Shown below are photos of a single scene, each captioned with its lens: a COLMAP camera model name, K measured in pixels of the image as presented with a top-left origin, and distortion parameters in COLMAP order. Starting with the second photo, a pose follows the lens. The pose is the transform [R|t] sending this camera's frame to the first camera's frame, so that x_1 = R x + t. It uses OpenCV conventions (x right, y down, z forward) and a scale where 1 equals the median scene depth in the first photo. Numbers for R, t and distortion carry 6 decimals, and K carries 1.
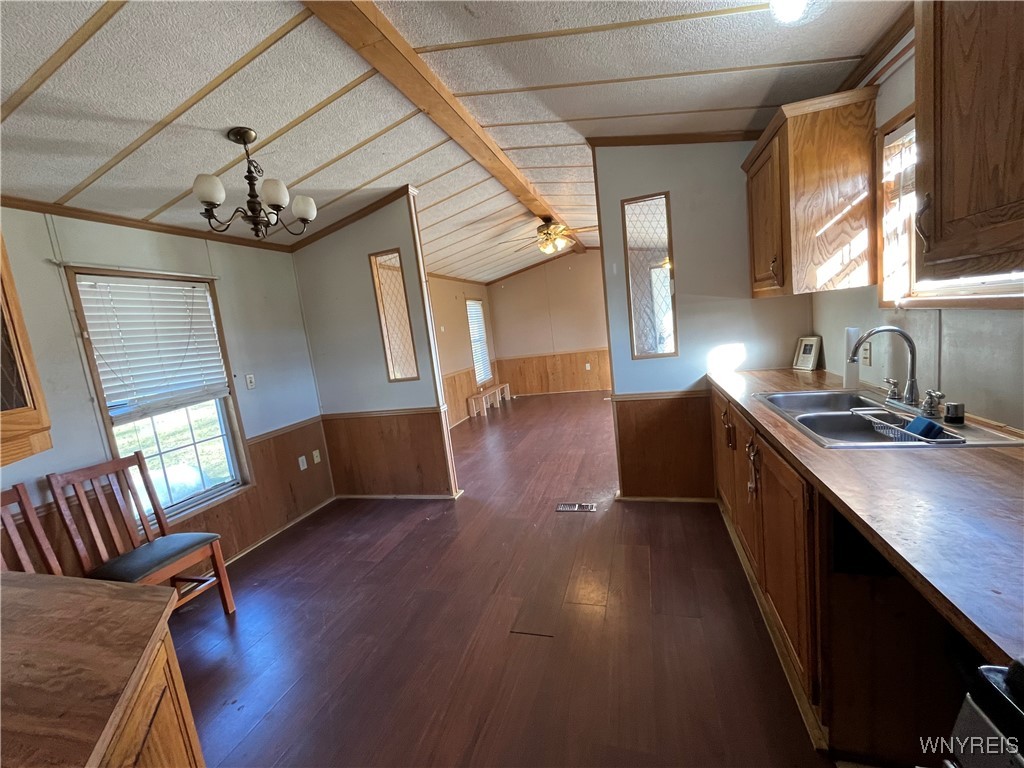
lens RADIAL K [[415.7, 0, 510.5], [0, 415.7, 382.0], [0, 0, 1]] dist [0.001043, 0.000465]
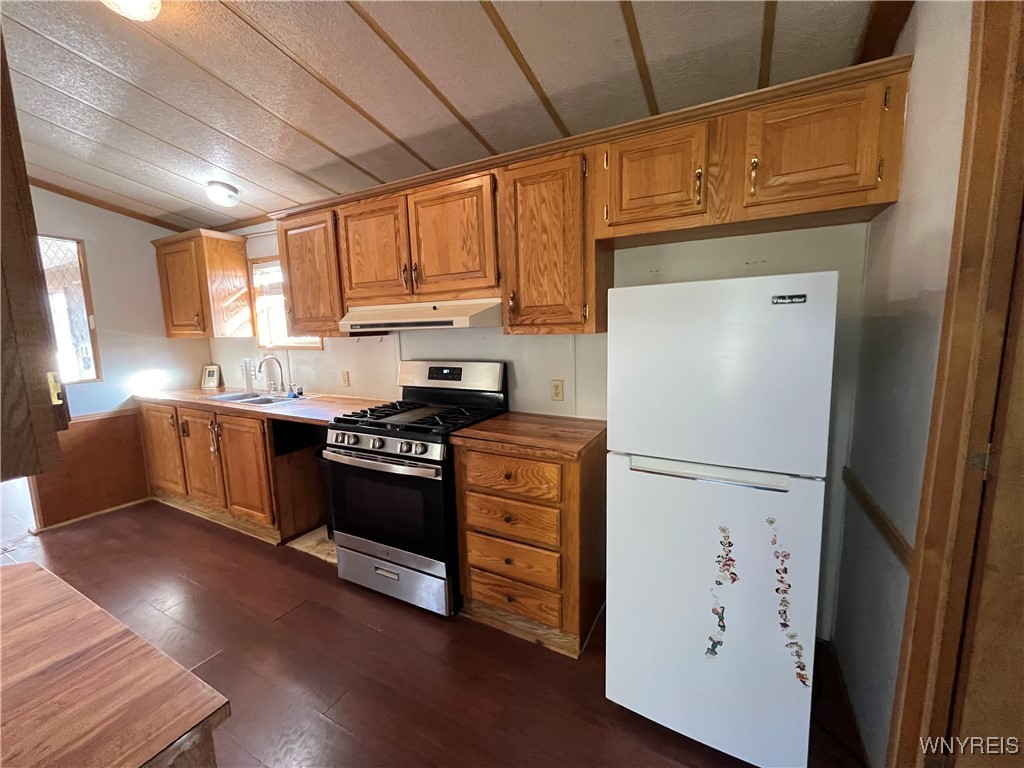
lens RADIAL K [[415.7, 0, 509.8], [0, 415.7, 382.4], [0, 0, 1]] dist [0.001043, 0.000465]
pose [[0.193116, -0.017681, 0.981017, -0.427100], [0.127252, 0.991845, -0.007174, 0.076836], [-0.972889, 0.126221, 0.193791, -0.268124]]
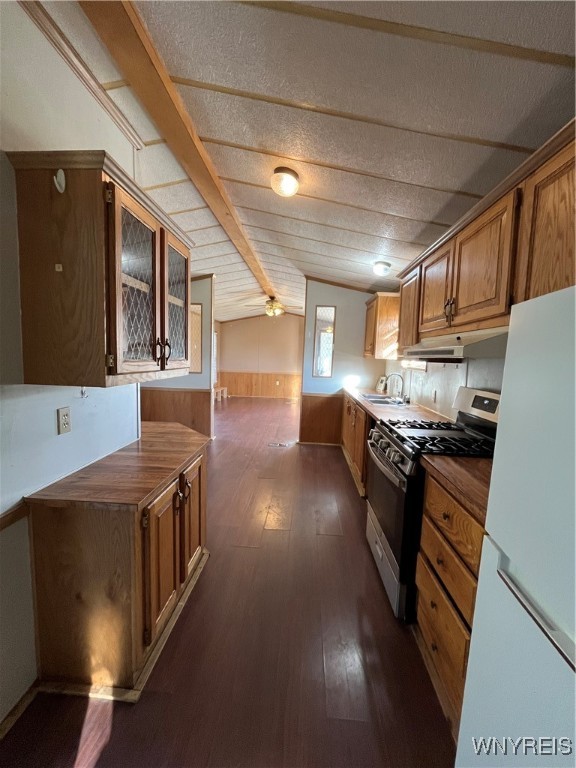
lens RADIAL K [[311.8, 0, 288.0], [0, 311.8, 382.5], [0, 0, 1]] dist [0.001043, 0.000465]
pose [[0.958021, 0.130316, 0.255369, -0.206172], [-0.117725, 0.990978, -0.064056, 0.080229], [-0.261413, 0.031304, 0.964719, -0.458797]]
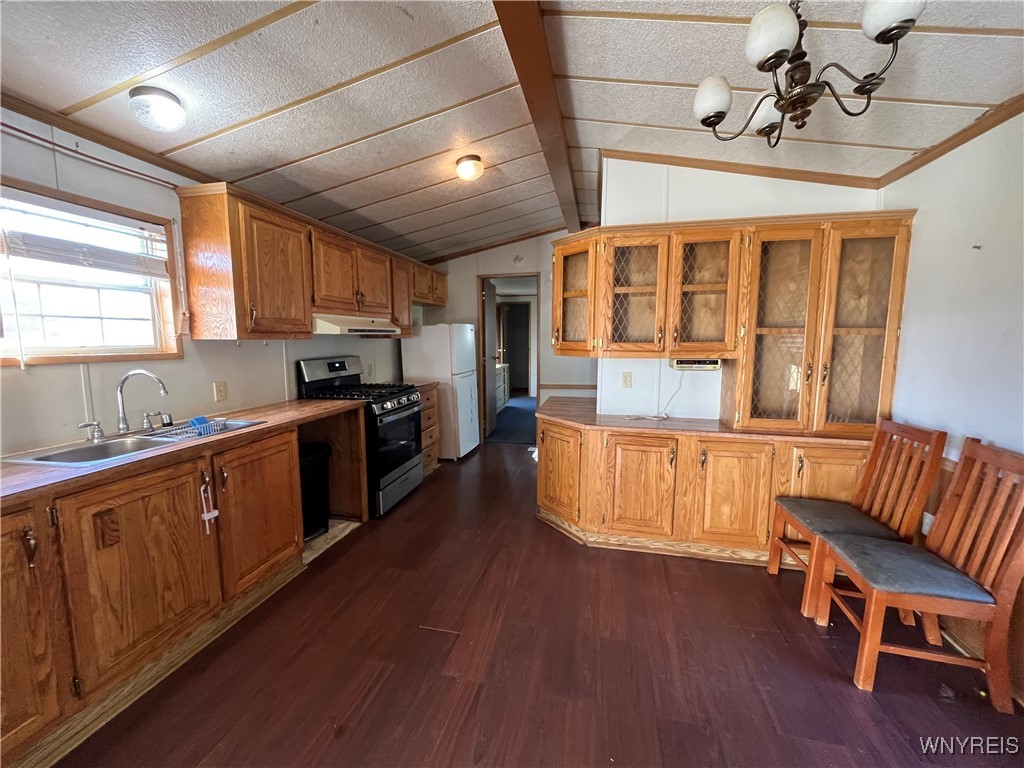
lens RADIAL K [[415.7, 0, 510.8], [0, 415.7, 384.7], [0, 0, 1]] dist [0.001043, 0.000465]
pose [[-0.990646, 0.122152, -0.060828, -0.081210], [0.103332, 0.962645, 0.250272, -0.127731], [0.089127, 0.241646, -0.966263, 1.021285]]
